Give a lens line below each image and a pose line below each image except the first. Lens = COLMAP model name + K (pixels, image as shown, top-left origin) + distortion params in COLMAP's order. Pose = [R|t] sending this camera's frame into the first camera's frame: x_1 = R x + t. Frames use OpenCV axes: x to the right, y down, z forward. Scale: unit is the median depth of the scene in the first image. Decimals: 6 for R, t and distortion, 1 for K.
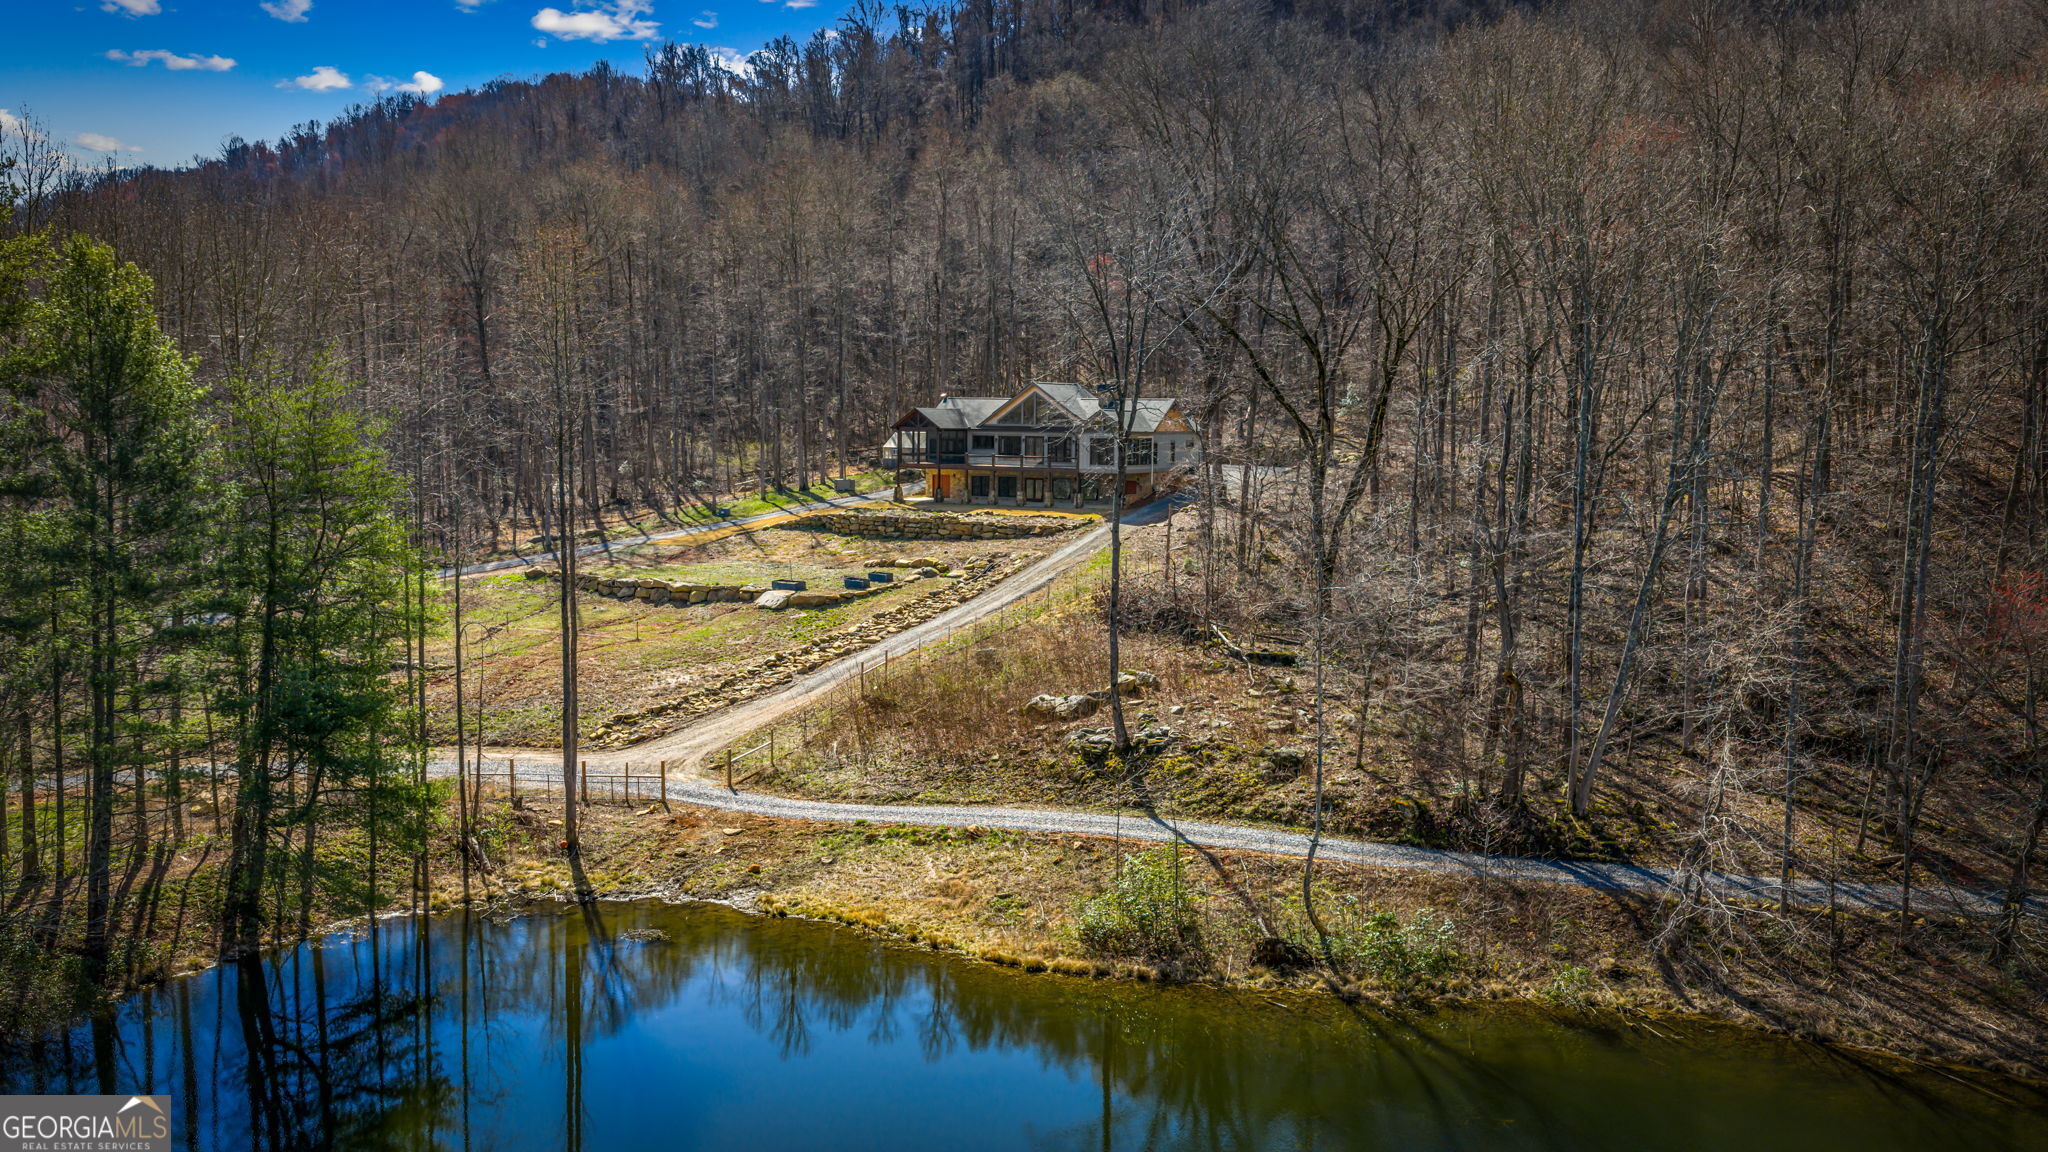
lens RADIAL K [[1768.5, 0, 1024.0], [0, 1768.5, 576.0], [0, 0, 1]] dist [0.011879, -0.002163]
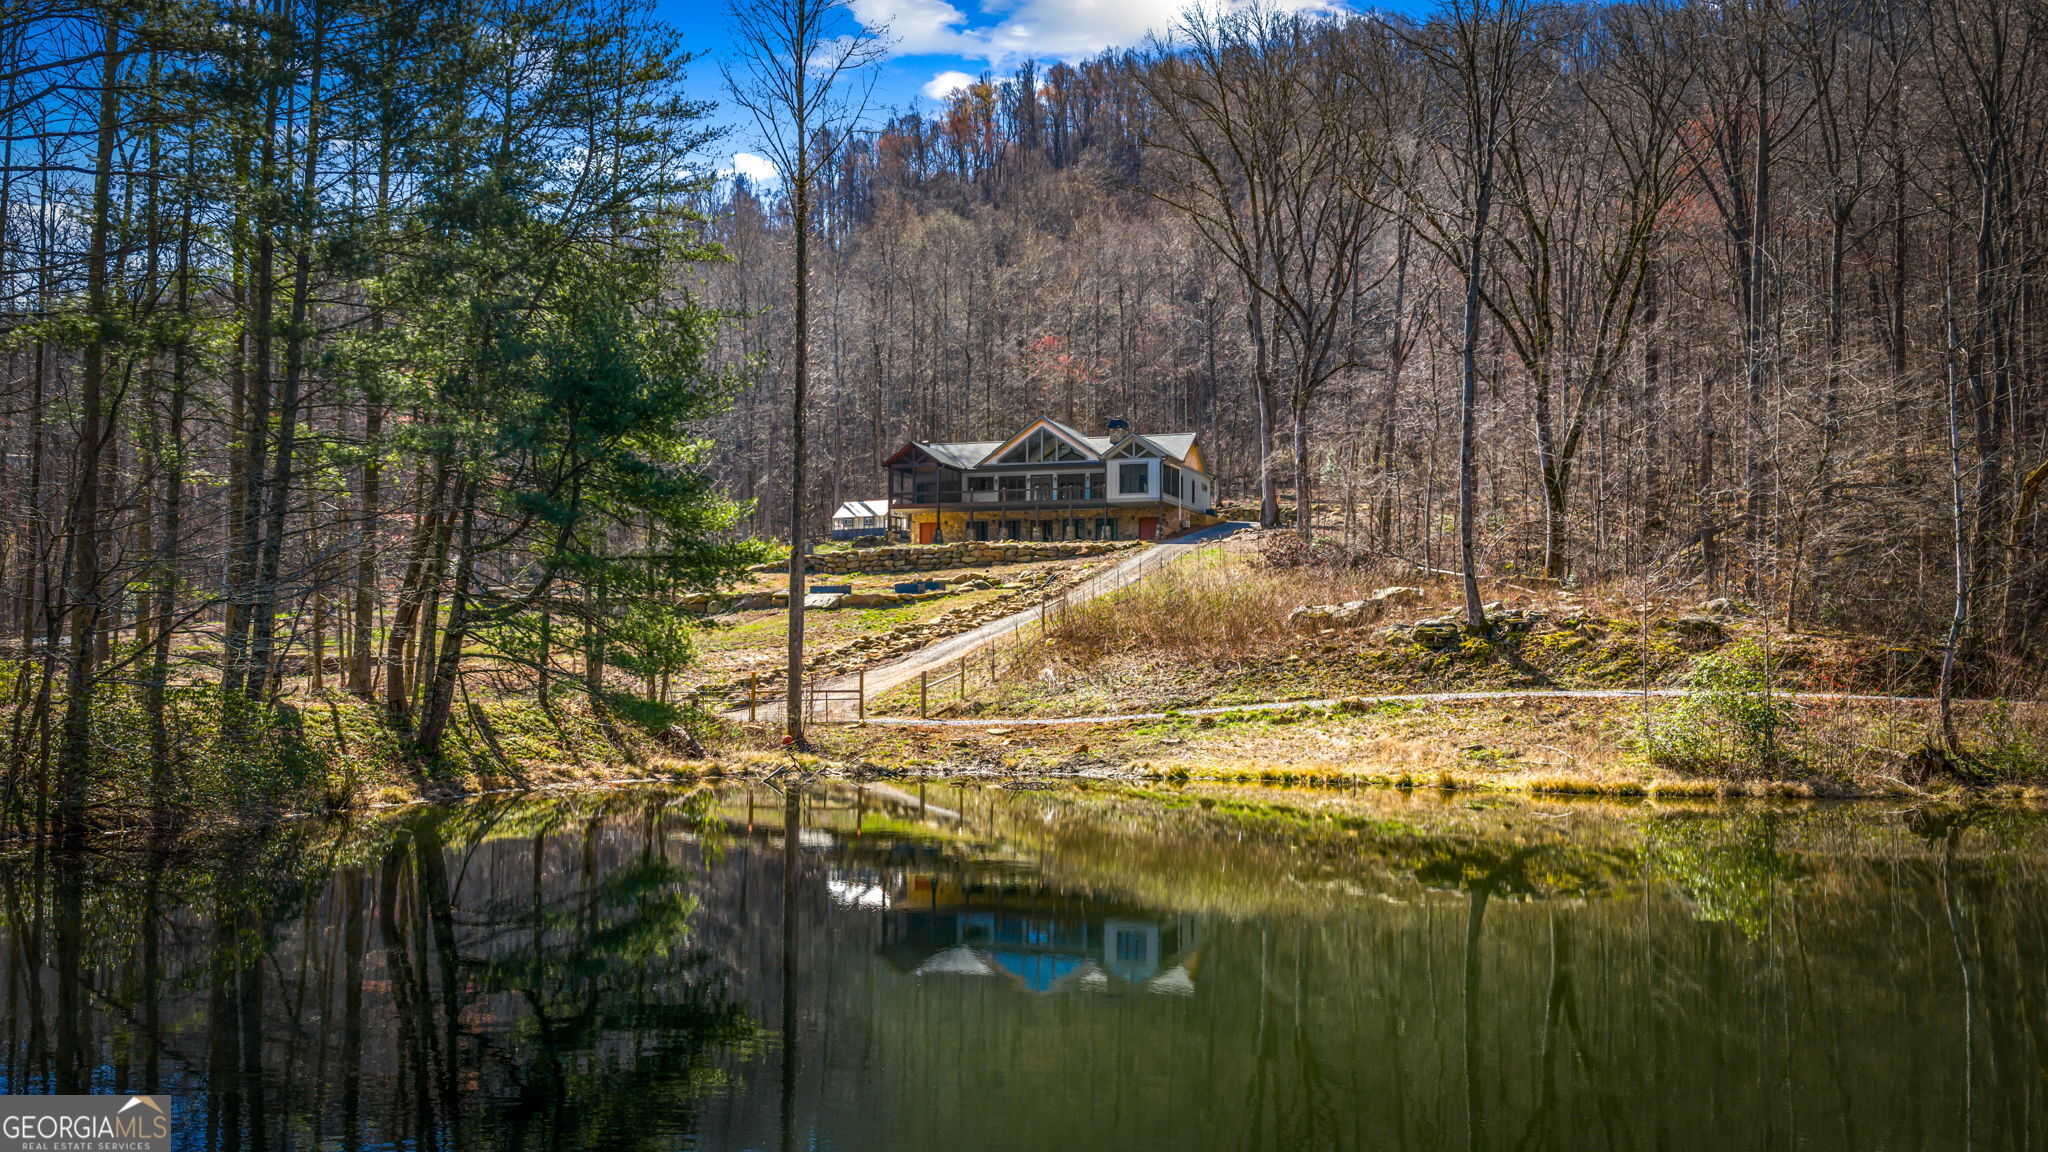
lens RADIAL K [[1692.6, 0, 1024.0], [0, 1692.6, 576.0], [0, 0, 1]] dist [0.036873, -0.072600]
pose [[0.986834, 0.006754, 0.161596, -0.213581], [0.016303, 0.989885, -0.140934, 0.142145], [-0.160913, 0.141713, 0.976742, 0.229480]]
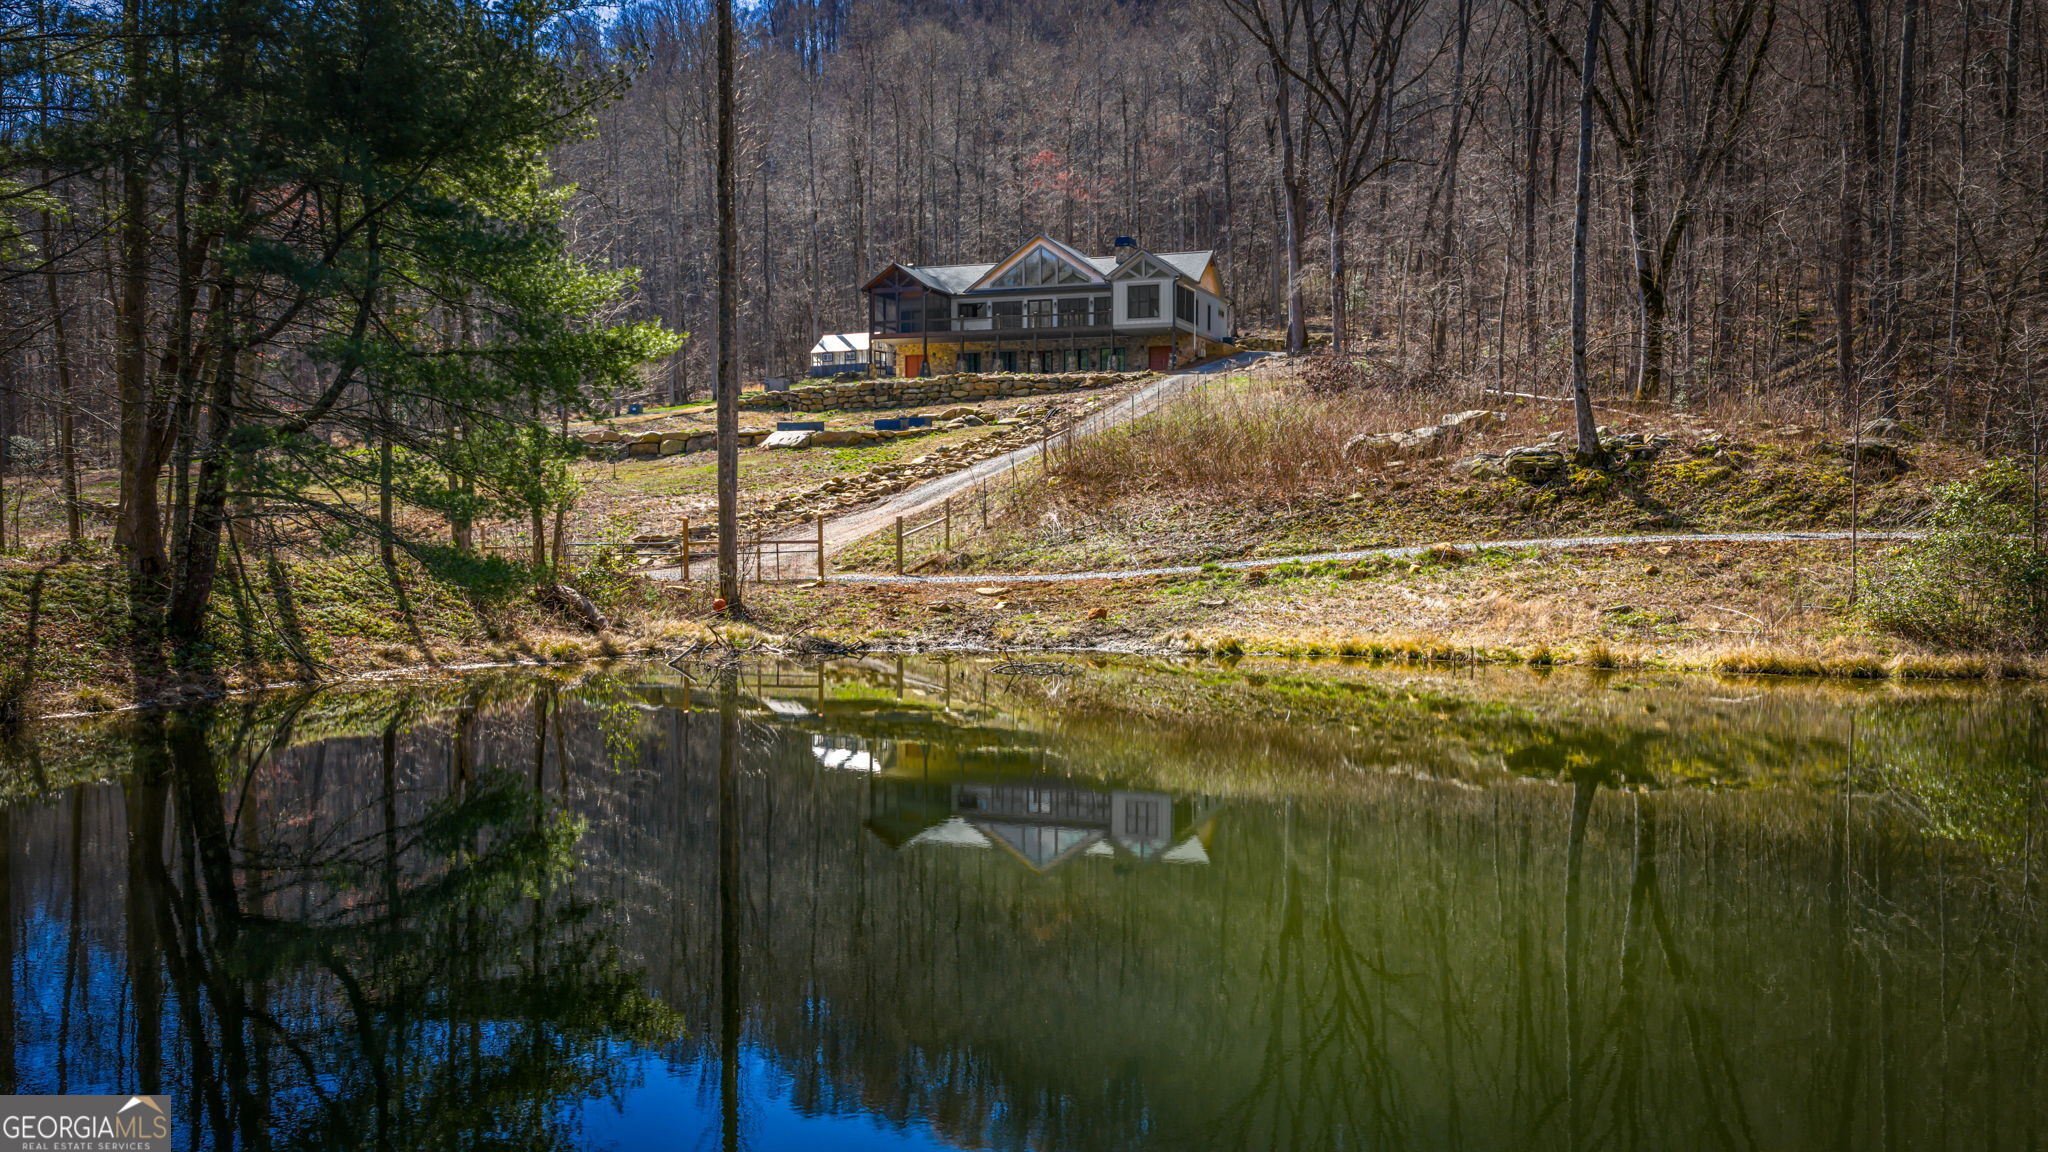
lens RADIAL K [[1692.6, 0, 1024.0], [0, 1692.6, 576.0], [0, 0, 1]] dist [0.036873, -0.072600]
pose [[0.986535, -0.014991, 0.162864, -0.194325], [0.023887, 0.998319, -0.052806, 0.133529], [-0.161799, 0.055985, 0.985234, 0.348685]]
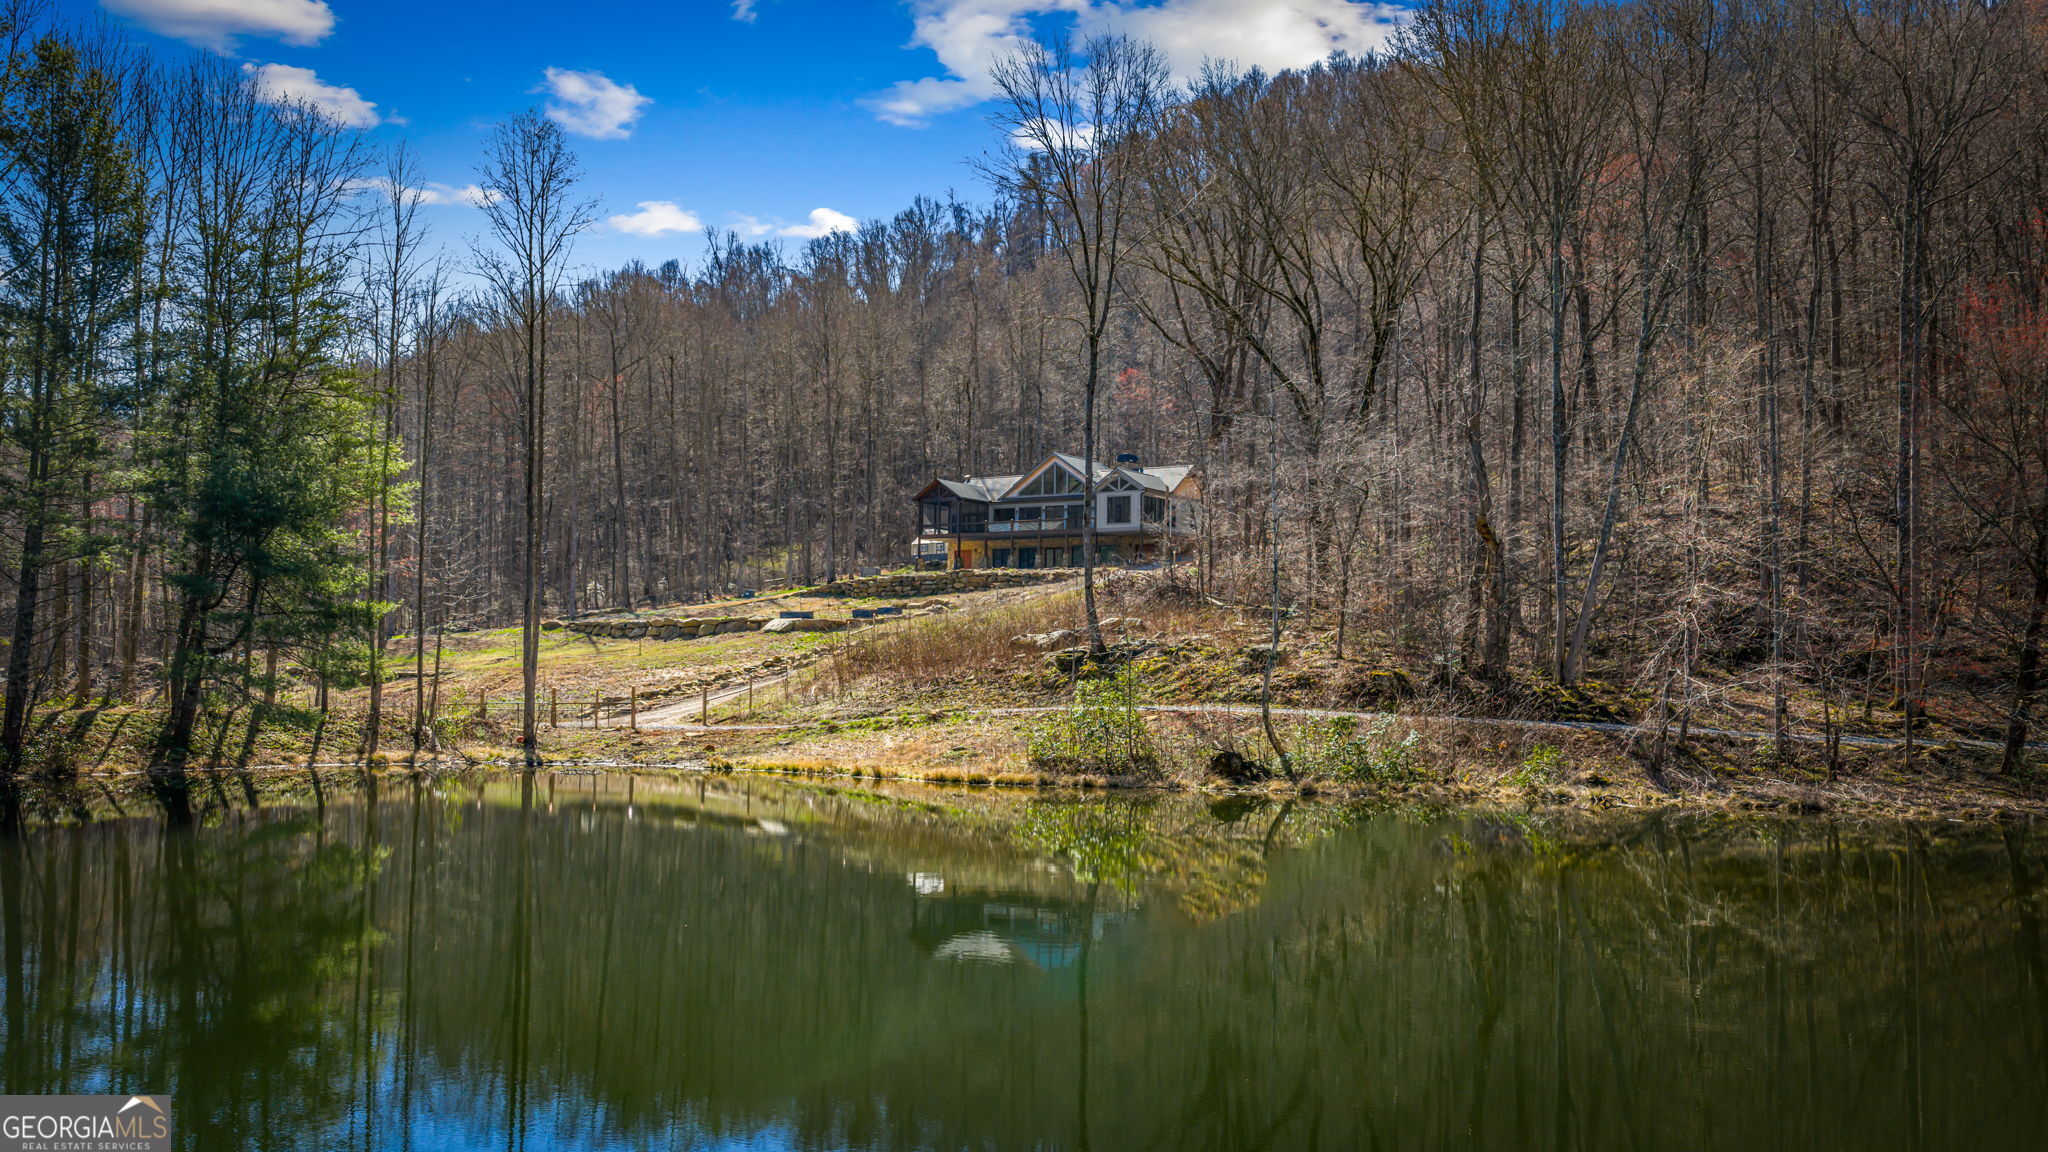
lens RADIAL K [[1750.2, 0, 1024.0], [0, 1750.2, 576.0], [0, 0, 1]] dist [0.008869, -0.001359]
pose [[0.999160, -0.001224, -0.040969, 0.043672], [-0.004745, 0.989380, -0.145276, 0.155299], [0.040712, 0.145348, 0.988543, 0.034560]]
